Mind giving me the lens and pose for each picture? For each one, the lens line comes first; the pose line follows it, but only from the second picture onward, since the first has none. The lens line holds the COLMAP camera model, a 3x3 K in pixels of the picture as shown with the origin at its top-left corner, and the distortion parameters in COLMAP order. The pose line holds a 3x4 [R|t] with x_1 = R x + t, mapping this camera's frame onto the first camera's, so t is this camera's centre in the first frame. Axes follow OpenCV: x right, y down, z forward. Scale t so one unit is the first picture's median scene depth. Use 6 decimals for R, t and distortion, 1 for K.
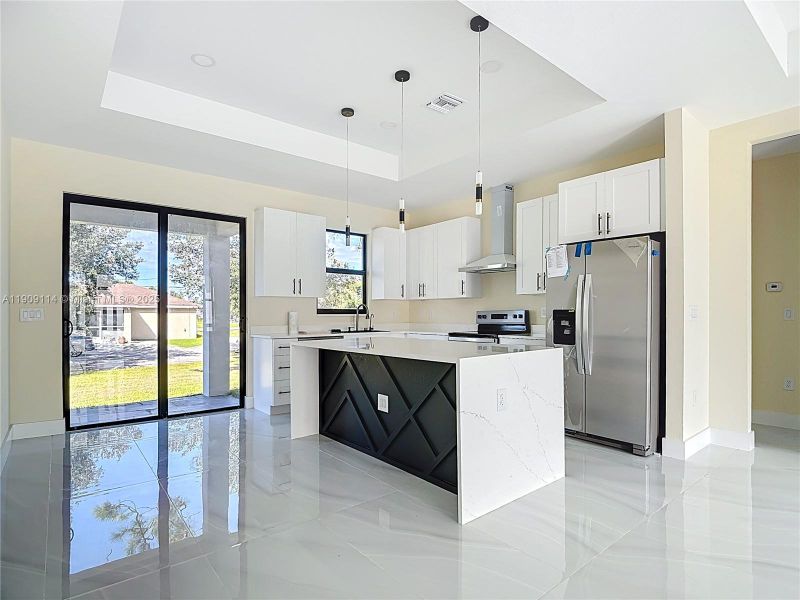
lens RADIAL K [[425.2, 0, 401.6], [0, 425.2, 311.7], [0, 0, 1]] dist [0.037919, -0.053994]
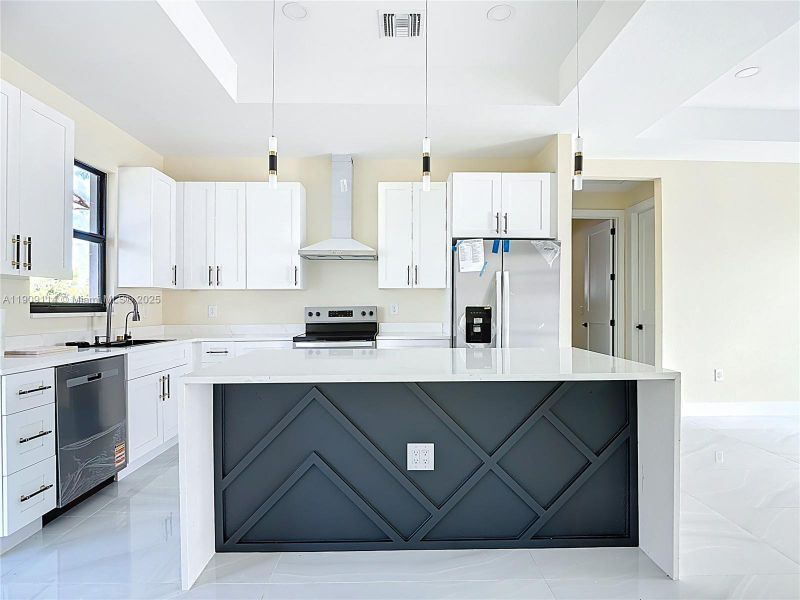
lens RADIAL K [[425.2, 0, 401.6], [0, 425.2, 311.7], [0, 0, 1]] dist [0.037919, -0.053994]
pose [[0.621574, -0.007743, 0.783317, -0.356469], [-0.002463, 0.999927, 0.011838, -0.003435], [-0.783351, -0.009287, 0.621510, 0.409862]]
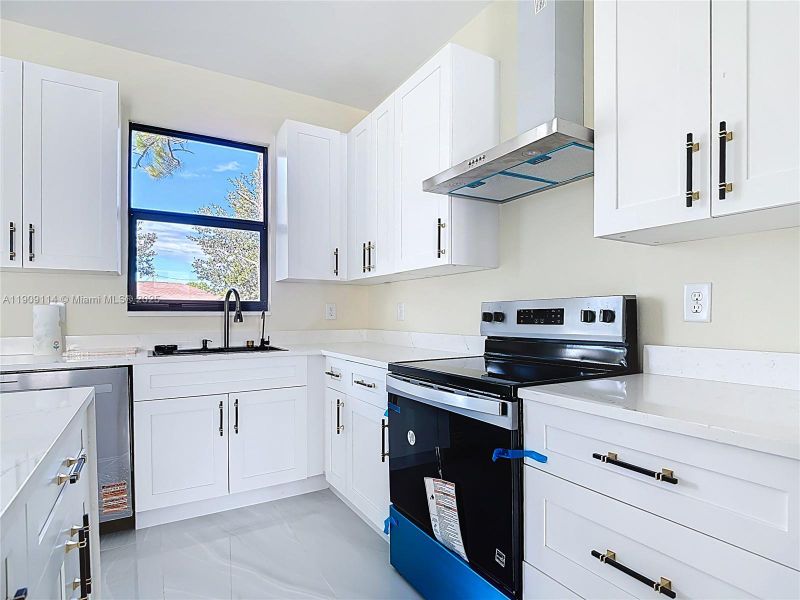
lens RADIAL K [[425.2, 0, 401.6], [0, 425.2, 311.7], [0, 0, 1]] dist [0.037919, -0.053994]
pose [[0.987865, -0.000489, -0.155317, 0.180110], [0.000580, 1.000000, 0.000538, 0.006799], [0.155317, -0.000622, 0.987865, 0.671462]]
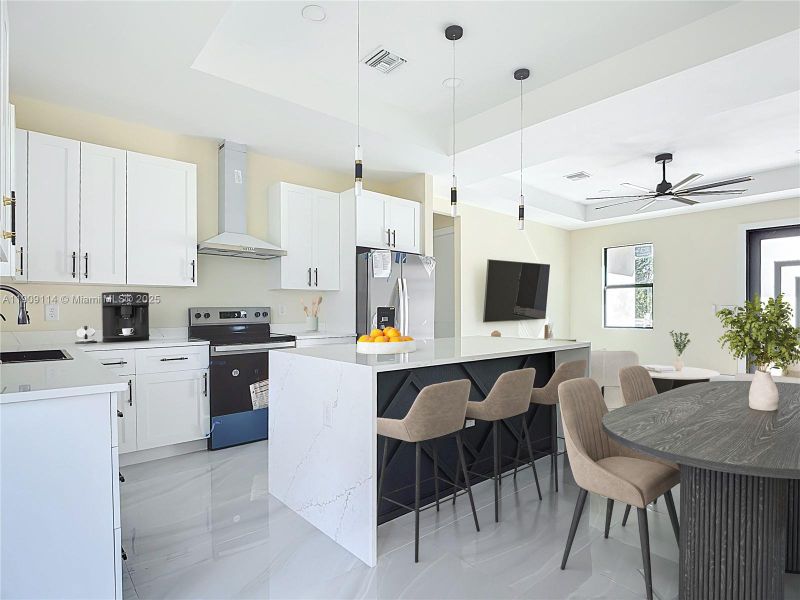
lens RADIAL K [[425.2, 0, 401.6], [0, 425.2, 311.7], [0, 0, 1]] dist [0.037919, -0.053994]
pose [[-0.024503, 0.000116, 0.999700, -0.564548], [-0.001386, 0.999999, -0.000150, 0.005235], [-0.999699, -0.001389, -0.024503, 0.744374]]
